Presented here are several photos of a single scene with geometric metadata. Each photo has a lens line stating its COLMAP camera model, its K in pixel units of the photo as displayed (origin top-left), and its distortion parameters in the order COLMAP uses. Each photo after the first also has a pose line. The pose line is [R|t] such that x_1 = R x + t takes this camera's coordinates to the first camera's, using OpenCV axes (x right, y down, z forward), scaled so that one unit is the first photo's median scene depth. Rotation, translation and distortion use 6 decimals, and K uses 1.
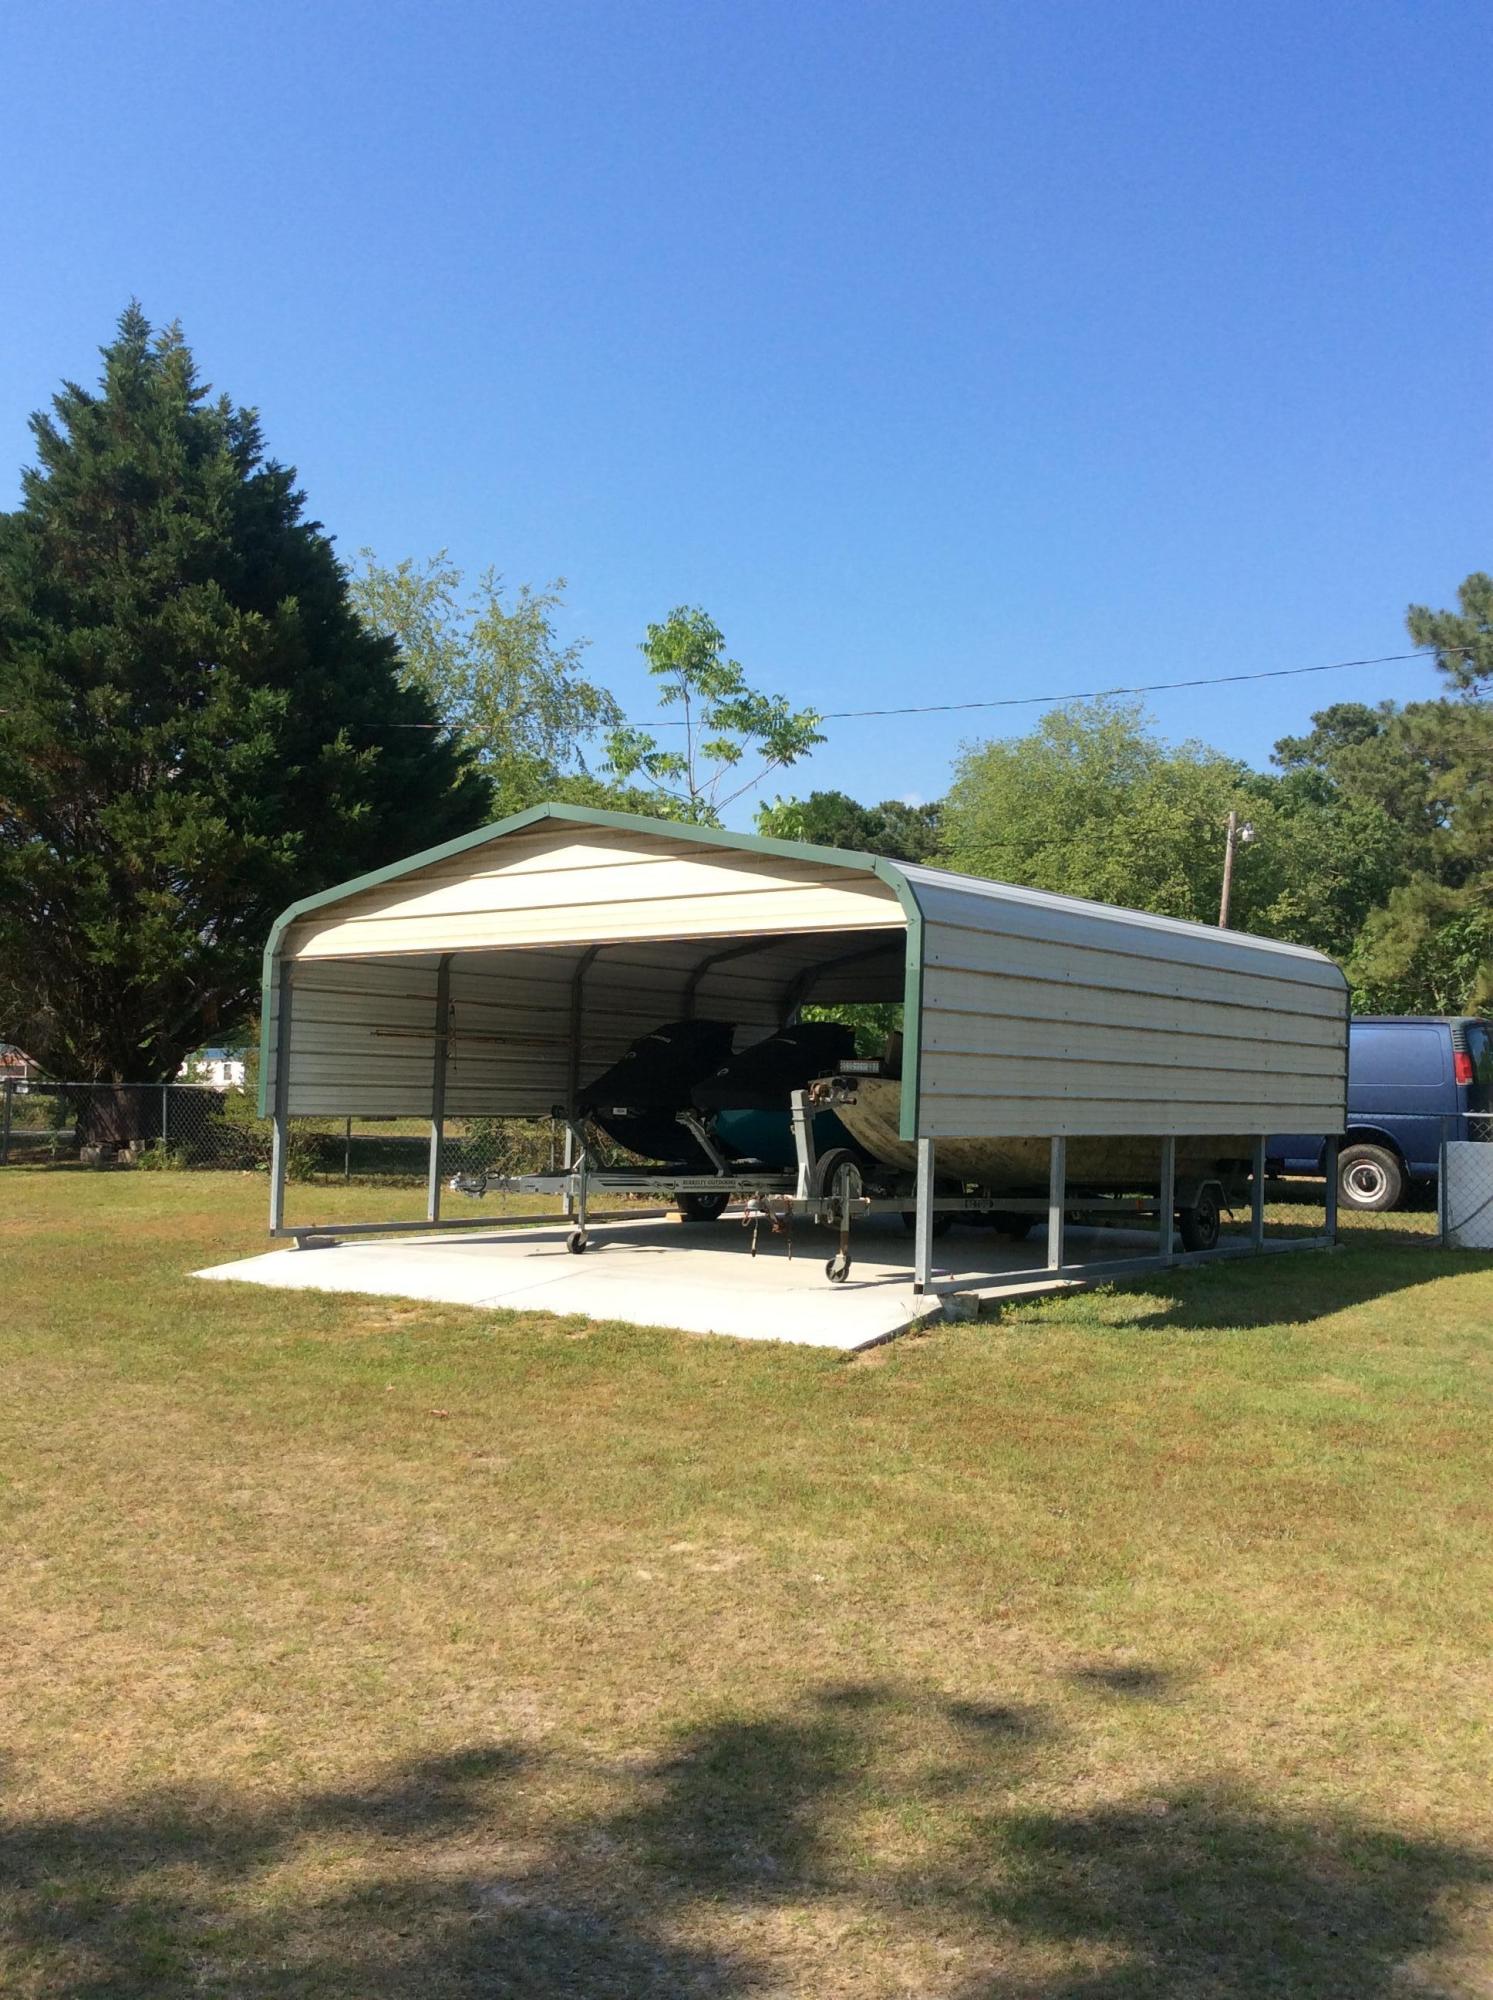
lens RADIAL K [[1803.2, 0, 737.0], [0, 1803.2, 1001.0], [0, 0, 1]] dist [0.142469, -0.318826]
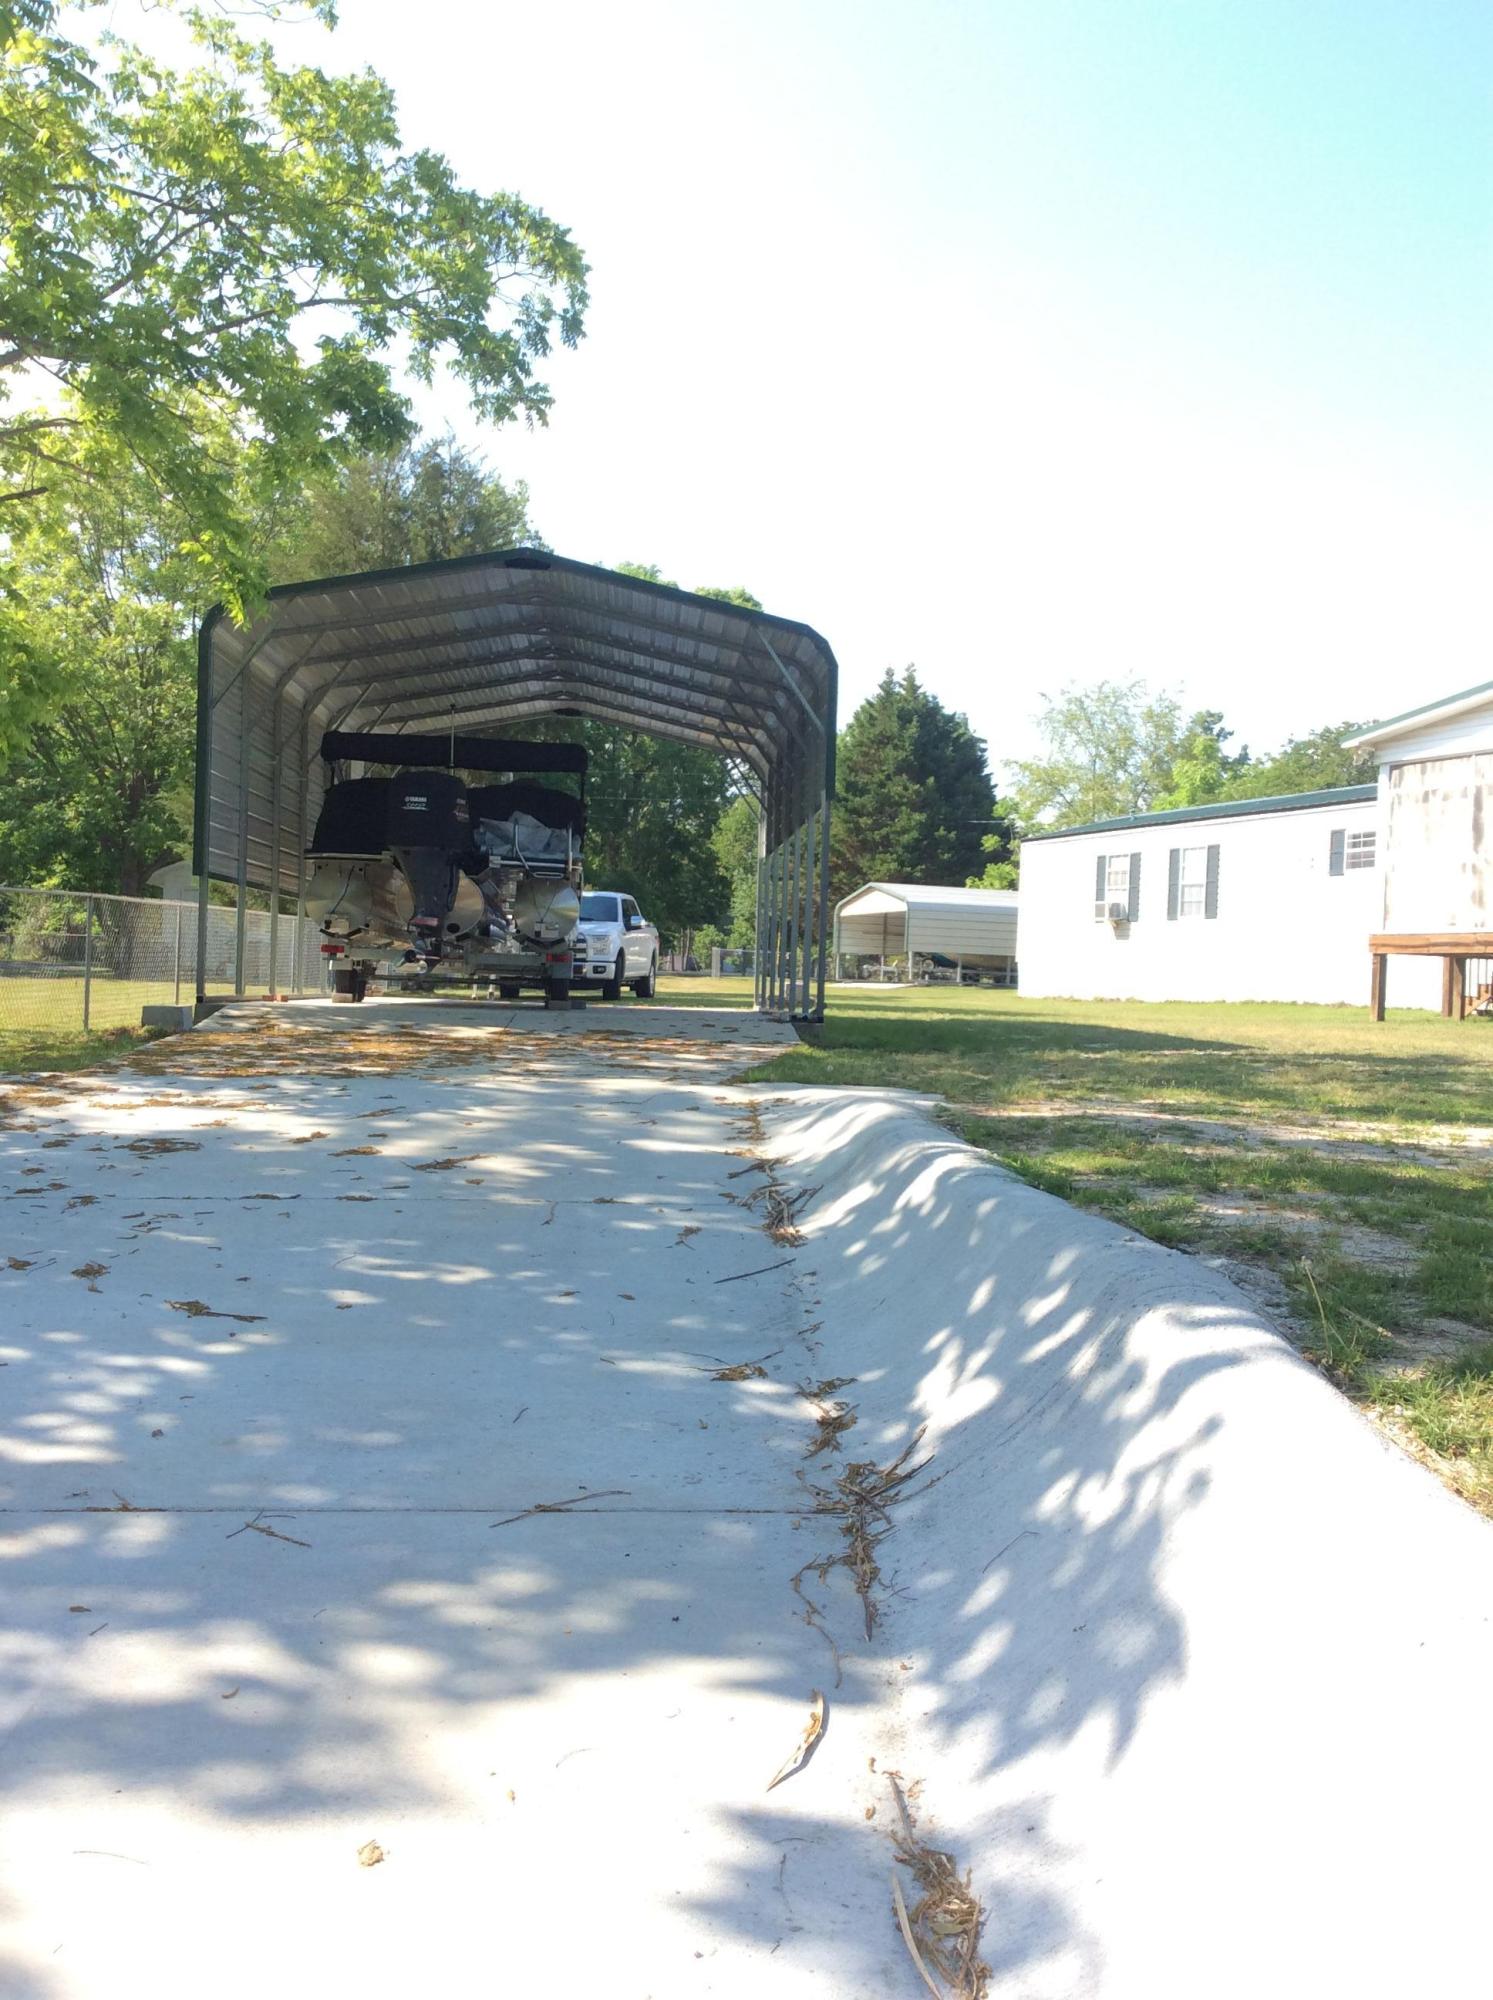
lens RADIAL K [[1803.2, 0, 737.0], [0, 1803.2, 1001.0], [0, 0, 1]] dist [0.142469, -0.318826]
pose [[0.835588, 0.023138, -0.548869, 1.046261], [-0.000420, 0.999139, 0.041480, 0.000987], [0.549357, -0.034430, 0.834878, -1.487577]]
